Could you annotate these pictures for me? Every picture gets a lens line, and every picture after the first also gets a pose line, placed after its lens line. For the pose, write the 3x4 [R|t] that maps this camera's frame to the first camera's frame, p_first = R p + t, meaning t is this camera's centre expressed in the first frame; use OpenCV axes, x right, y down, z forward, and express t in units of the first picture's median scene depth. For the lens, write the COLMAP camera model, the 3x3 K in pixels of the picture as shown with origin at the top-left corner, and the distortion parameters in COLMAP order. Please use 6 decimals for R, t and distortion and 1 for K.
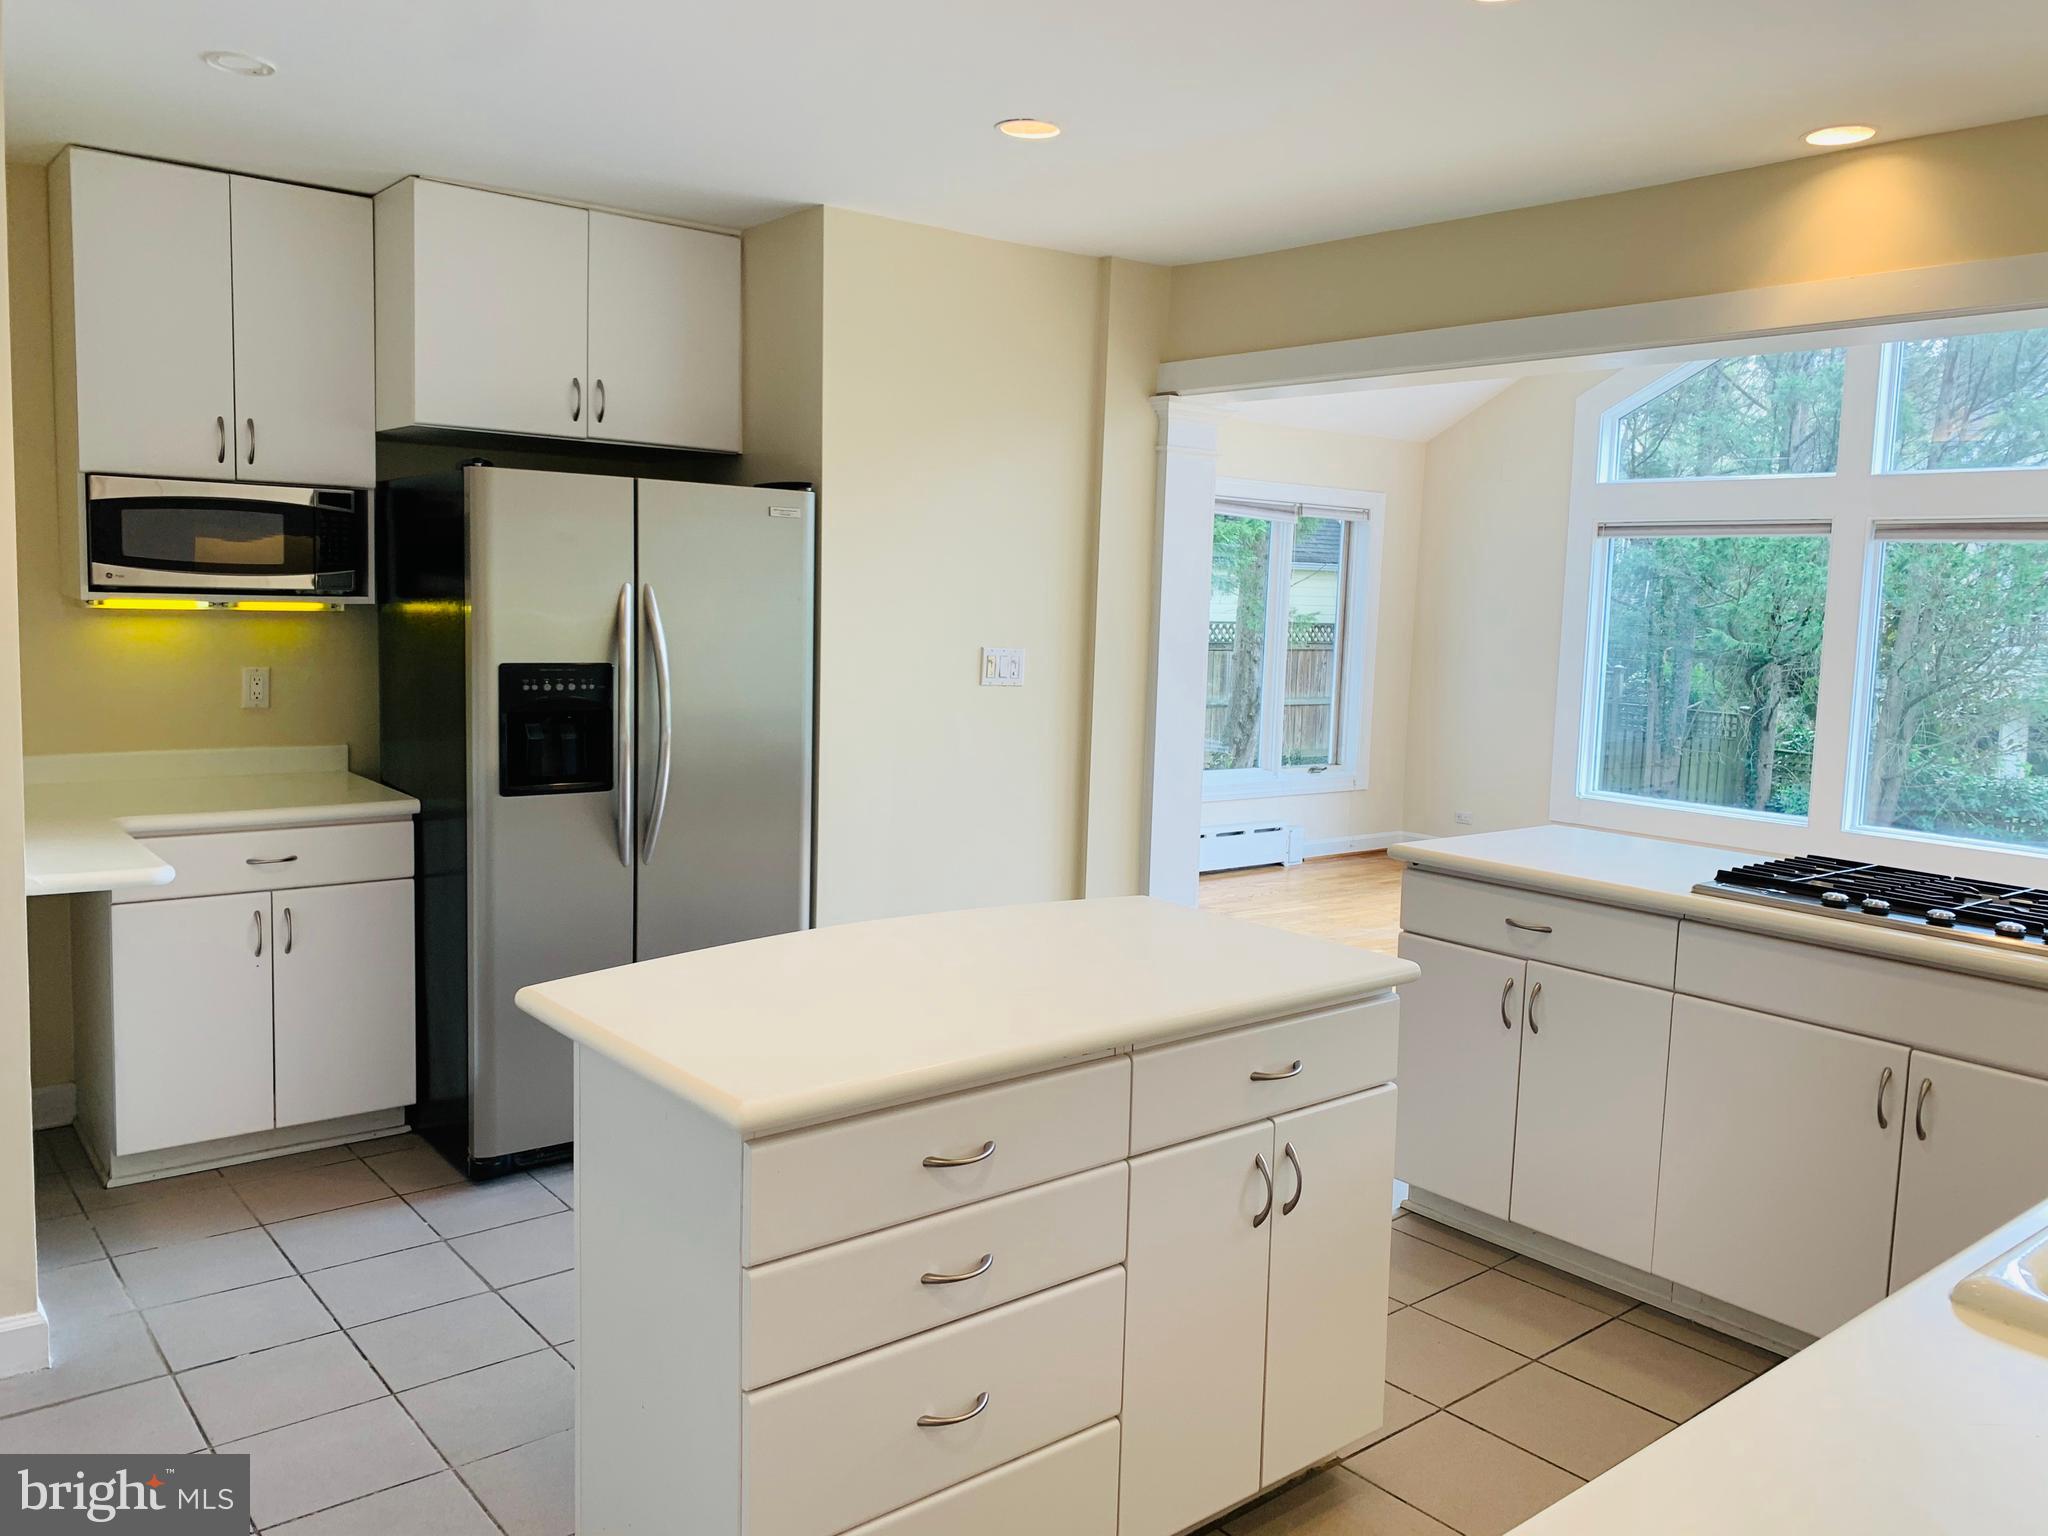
lens RADIAL K [[1567.2, 0, 1024.9], [0, 1567.2, 758.0], [0, 0, 1]] dist [0.050883, -0.061850]
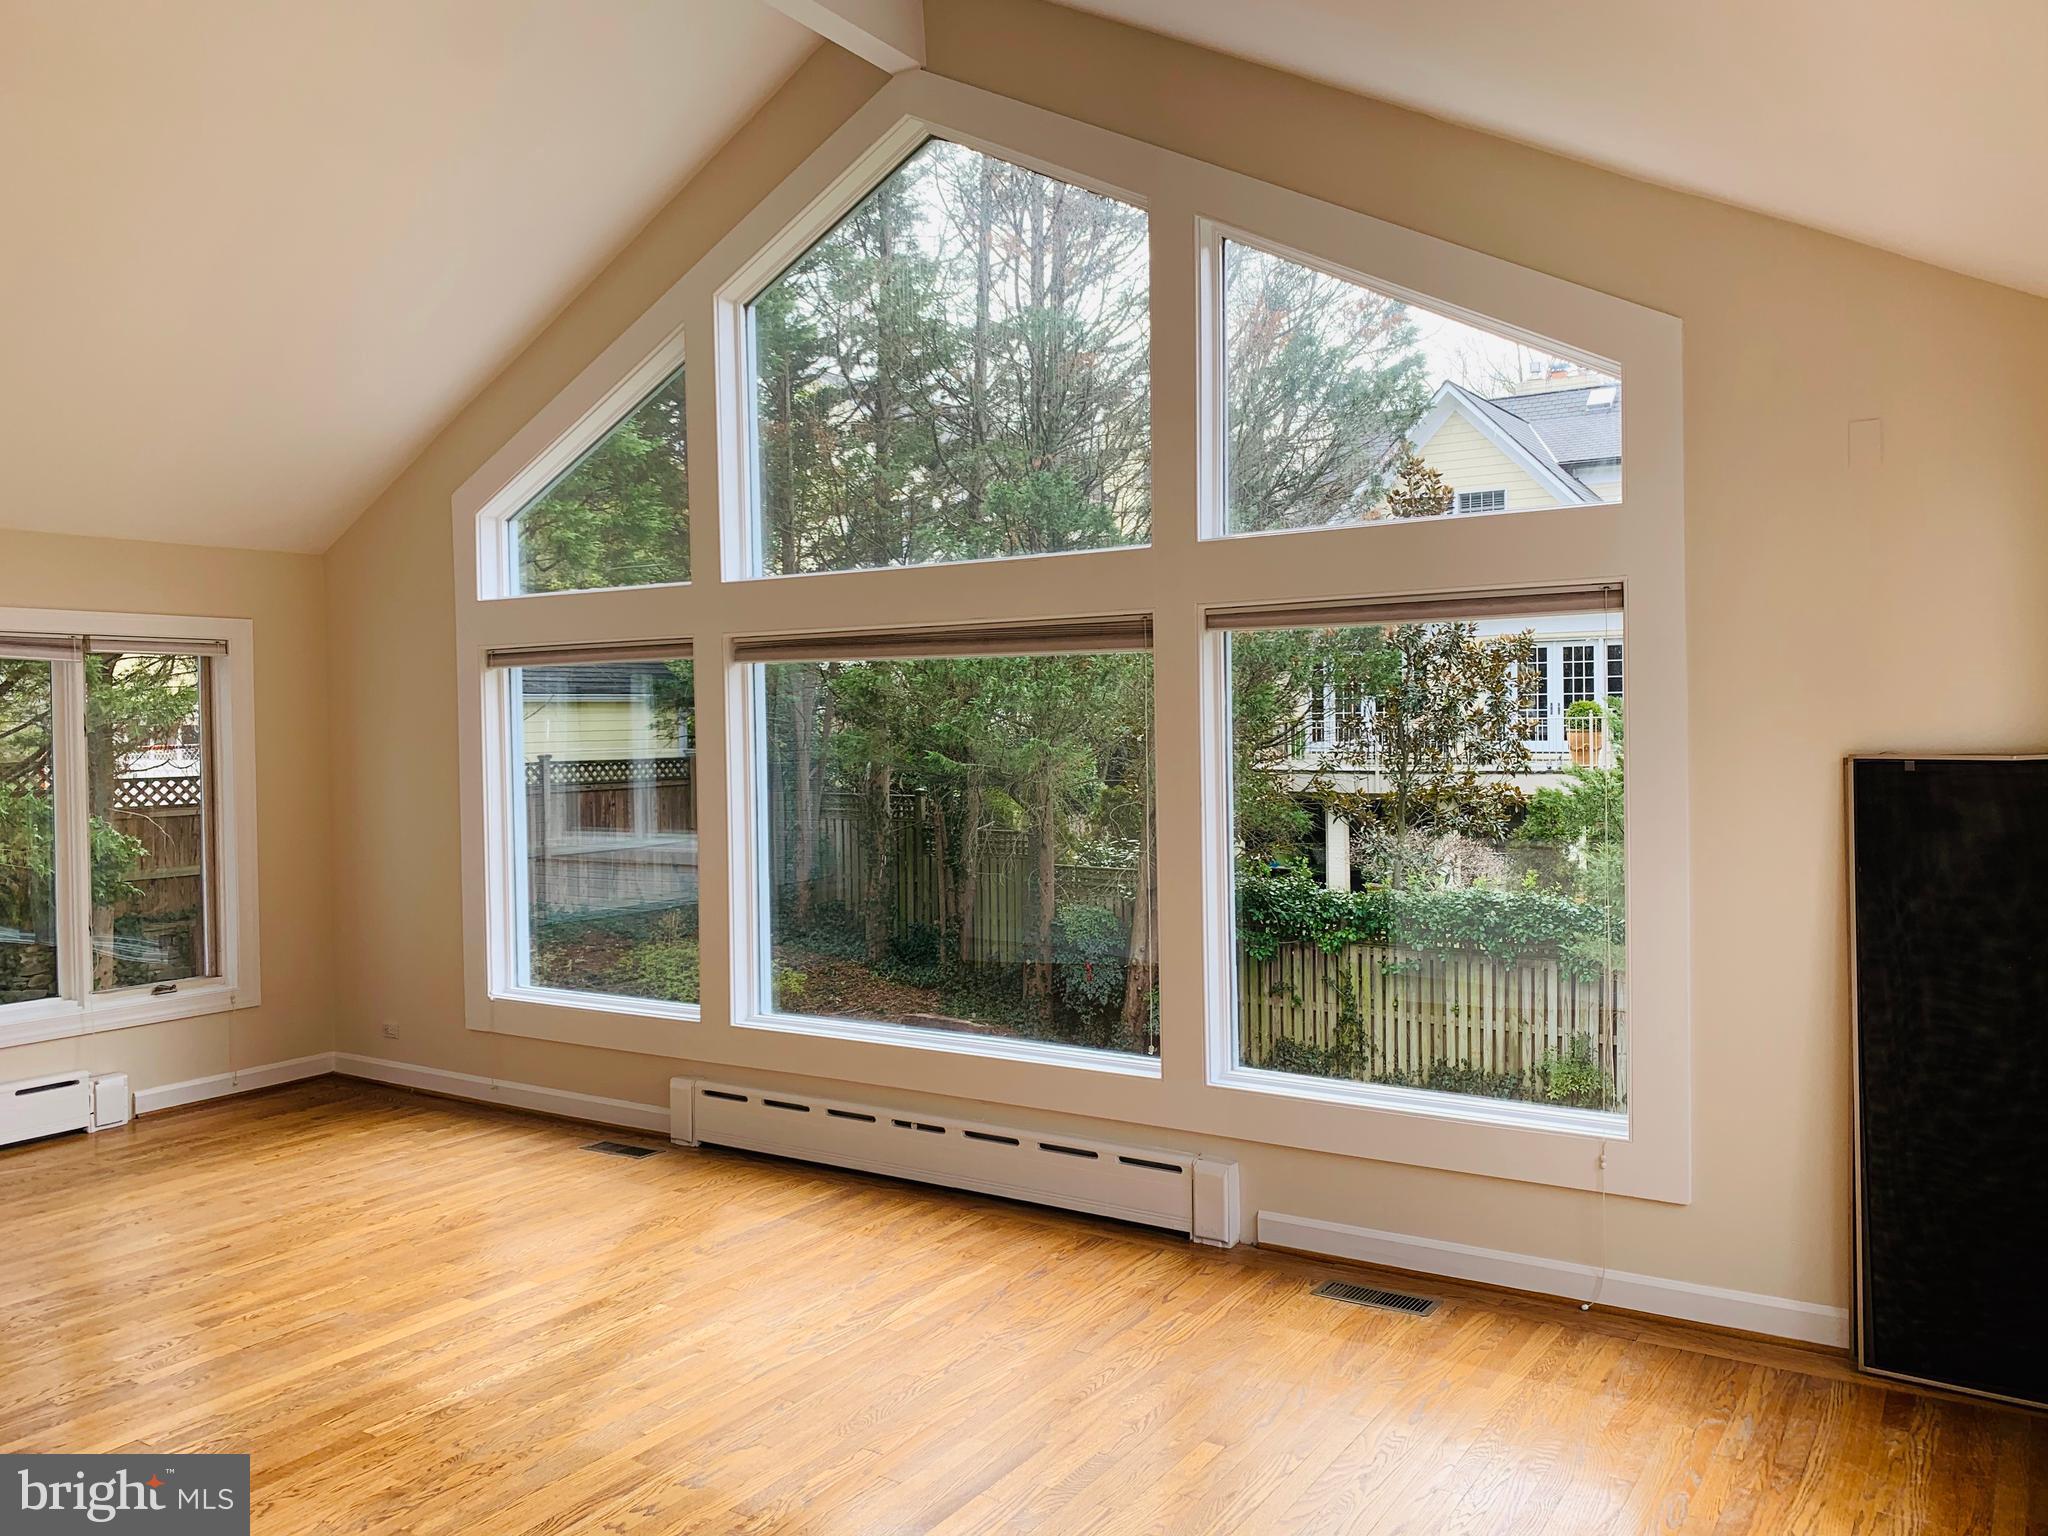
lens RADIAL K [[1567.2, 0, 1010.7], [0, 1567.2, 765.0], [0, 0, 1]] dist [0.050883, -0.061850]
pose [[0.955361, -0.058092, 0.289674, 0.448710], [0.079469, 0.994871, -0.062579, -0.024055], [-0.284553, 0.082806, 0.955077, 0.202464]]
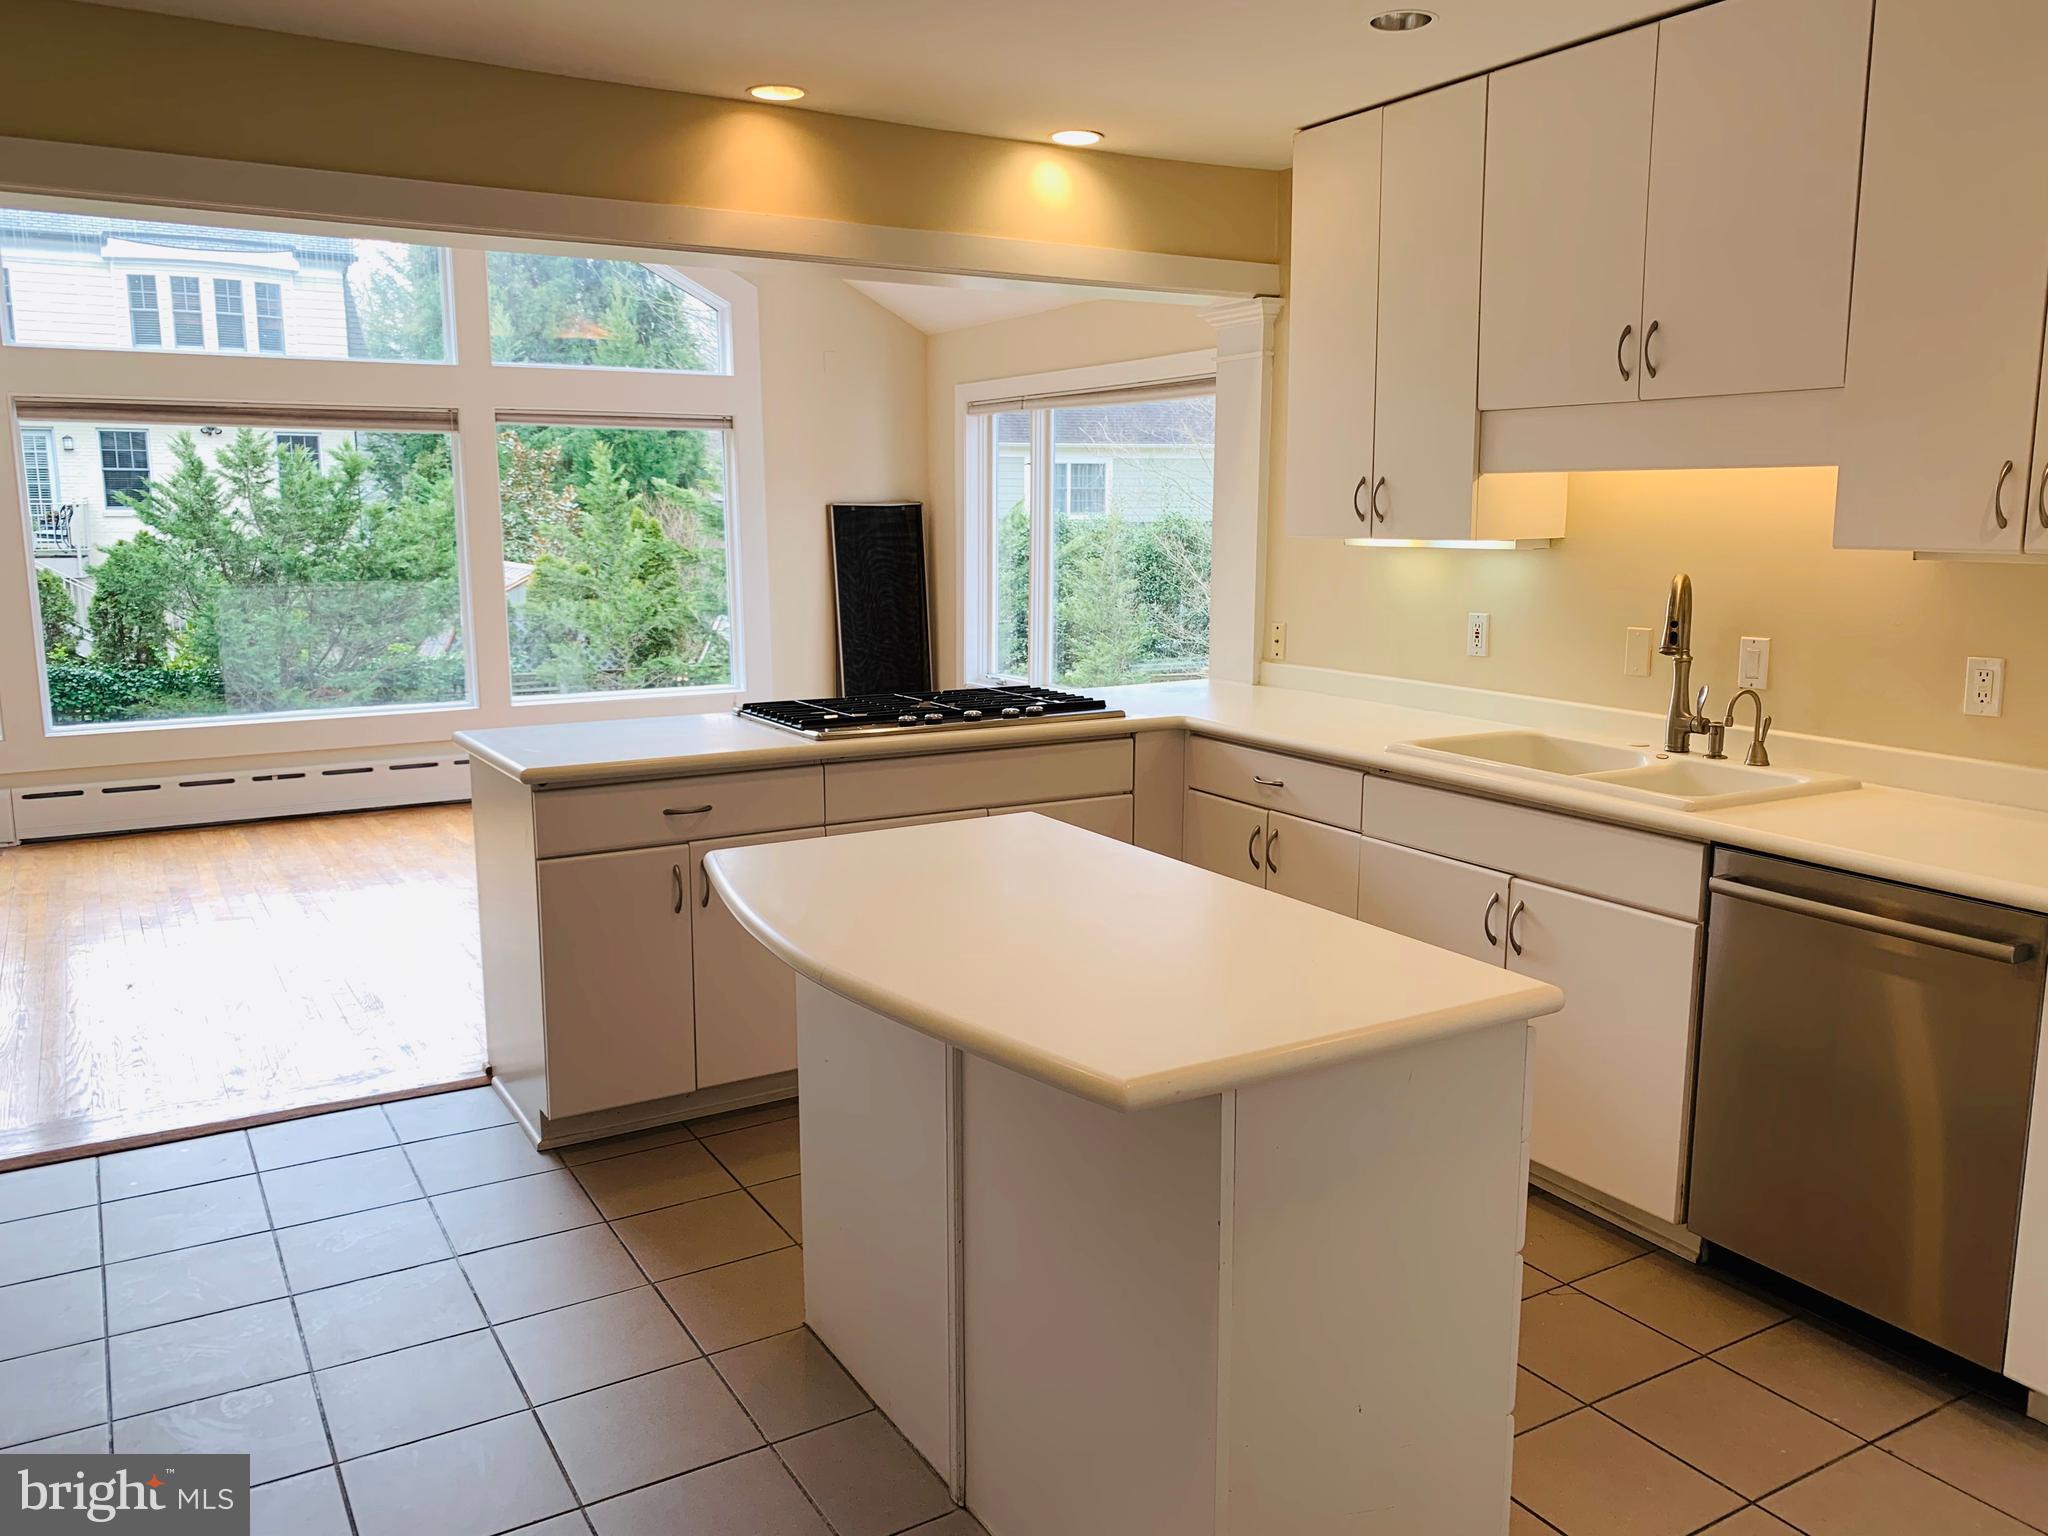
lens RADIAL K [[1567.2, 0, 1032.5], [0, 1567.2, 775.1], [0, 0, 1]] dist [0.050883, -0.061850]
pose [[0.149130, -0.200179, 0.968343, -0.313128], [0.111505, 0.976452, 0.184683, -0.039913], [-0.982511, 0.080433, 0.167939, 0.289793]]
